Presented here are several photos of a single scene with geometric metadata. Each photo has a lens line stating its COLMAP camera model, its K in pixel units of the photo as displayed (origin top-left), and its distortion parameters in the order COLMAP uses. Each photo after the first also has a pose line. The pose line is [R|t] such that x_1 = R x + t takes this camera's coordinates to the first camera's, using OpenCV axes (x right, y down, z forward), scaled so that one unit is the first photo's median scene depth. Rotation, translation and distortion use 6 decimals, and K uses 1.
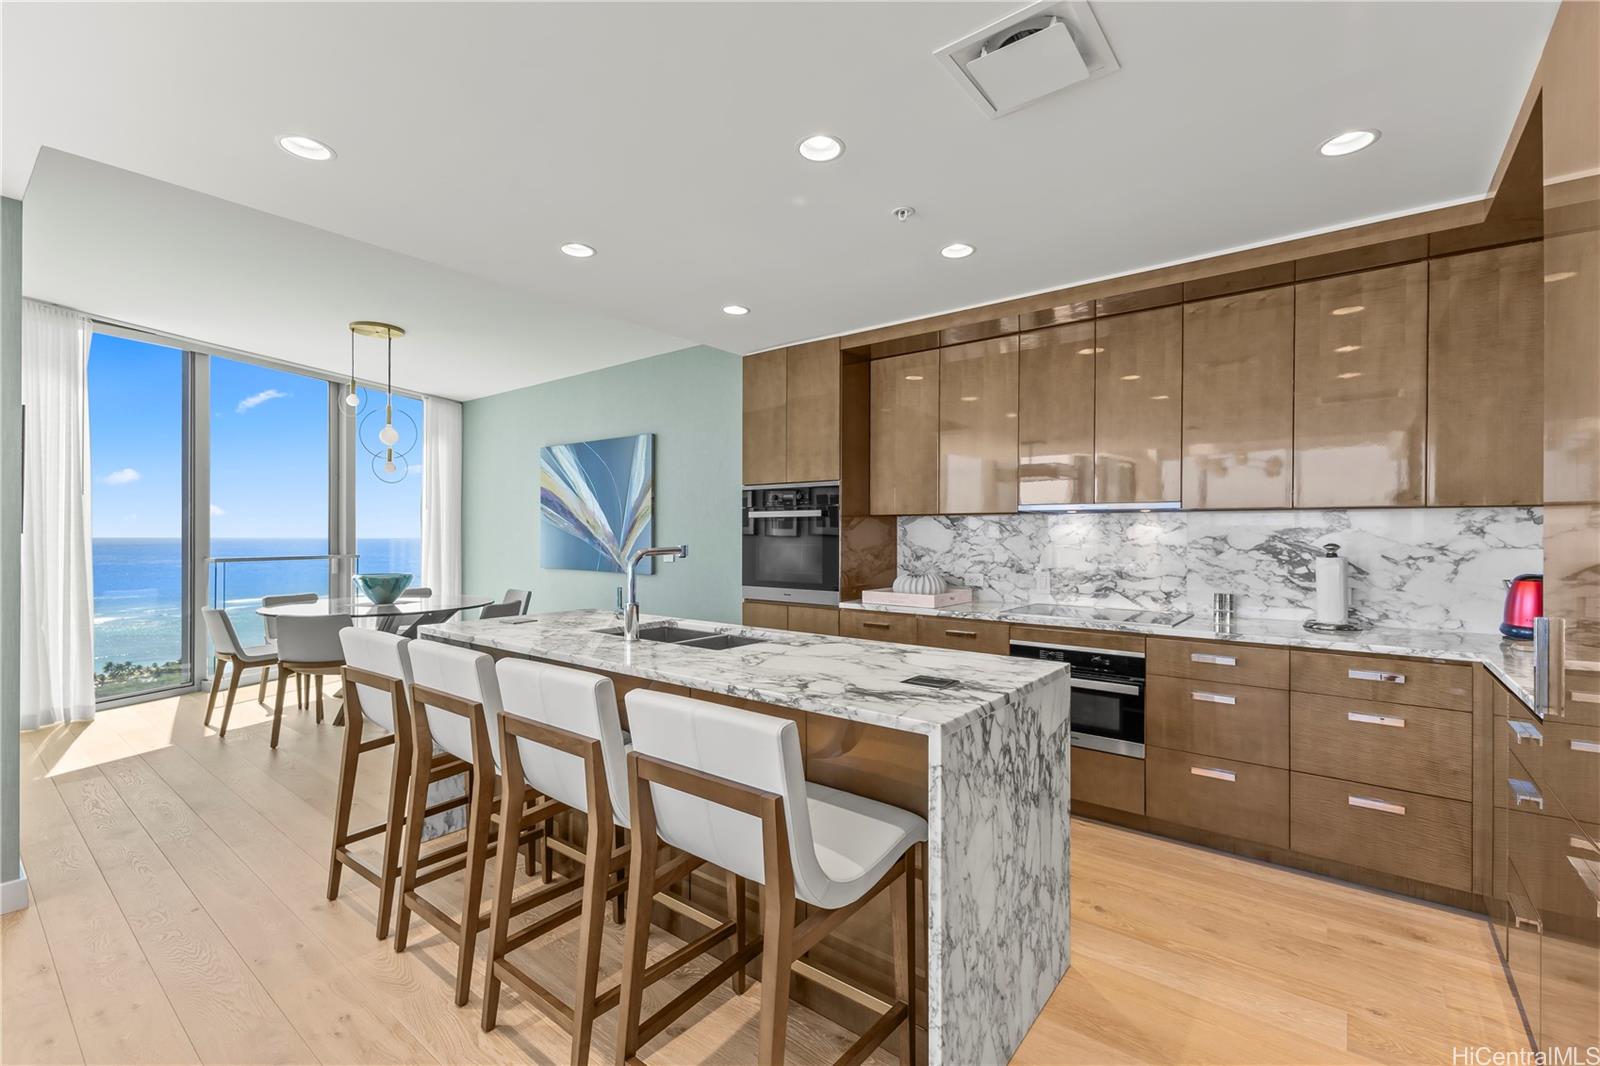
lens RADIAL K [[690.6, 0, 802.0], [0, 690.6, 530.7], [0, 0, 1]] dist [0.009898, -0.003553]
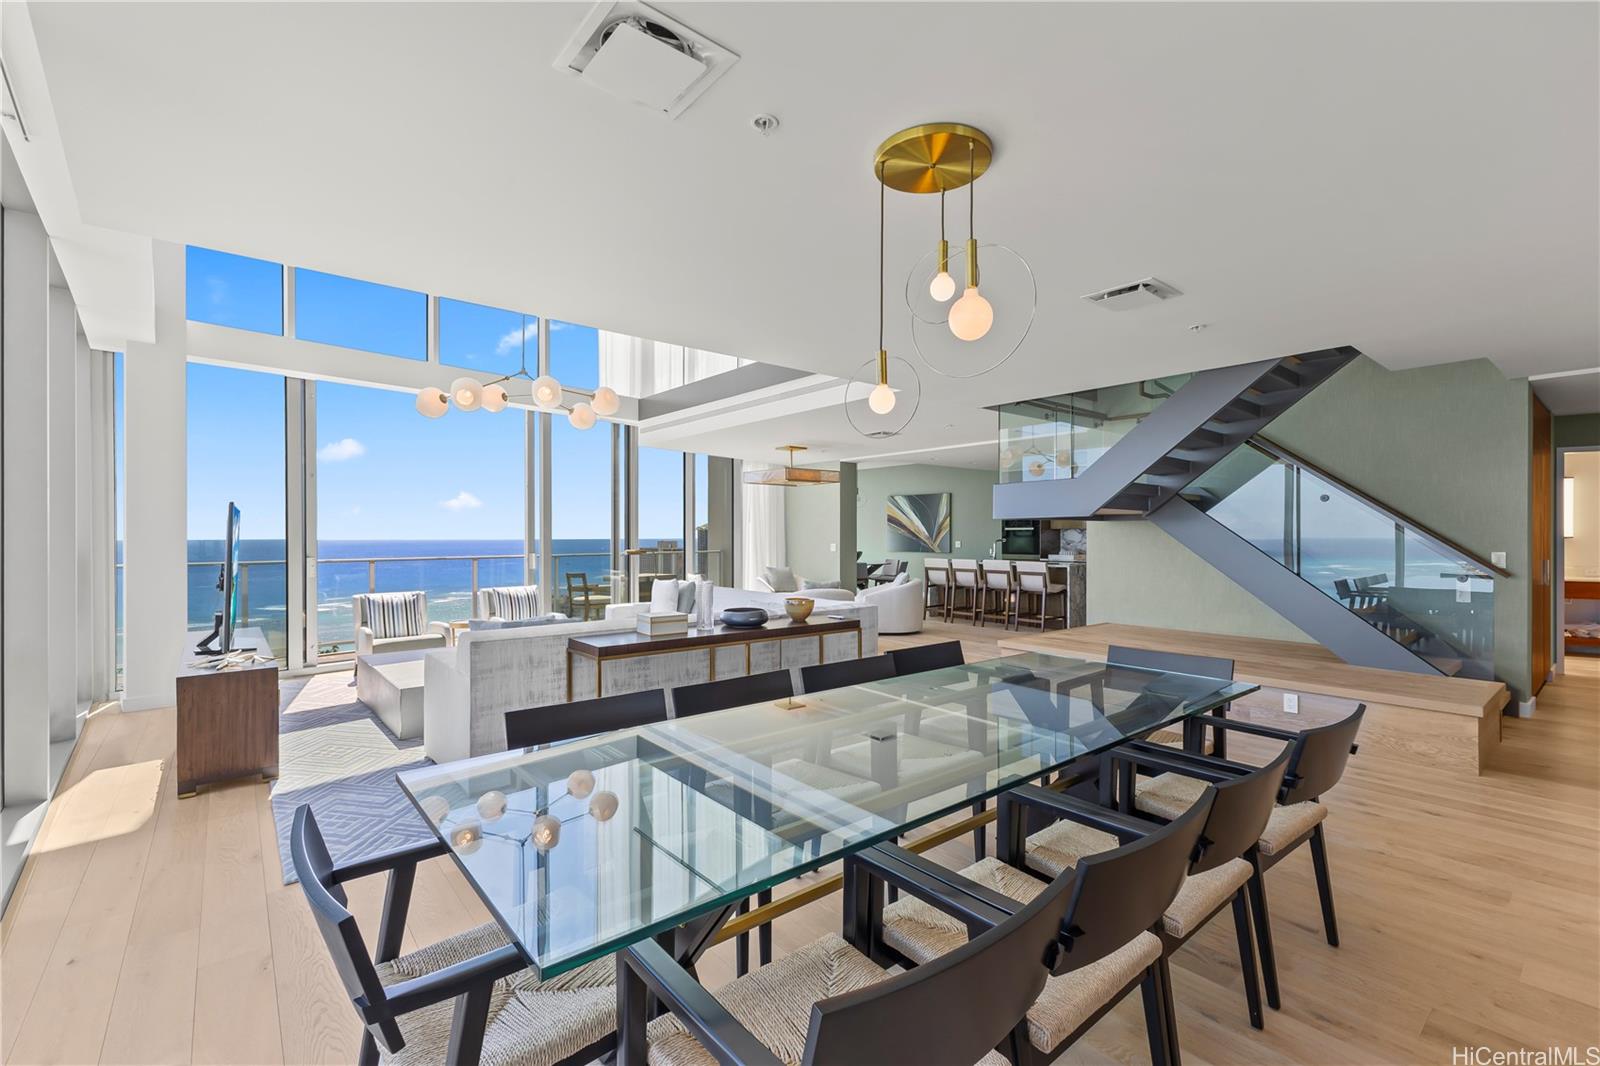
lens RADIAL K [[690.6, 0, 795.7], [0, 690.6, 540.9], [0, 0, 1]] dist [0.009898, -0.003553]
pose [[0.974773, 0.014527, -0.222723, -0.280846], [-0.013916, 0.999894, 0.004311, 0.026757], [0.222762, -0.001103, 0.974872, -1.944831]]
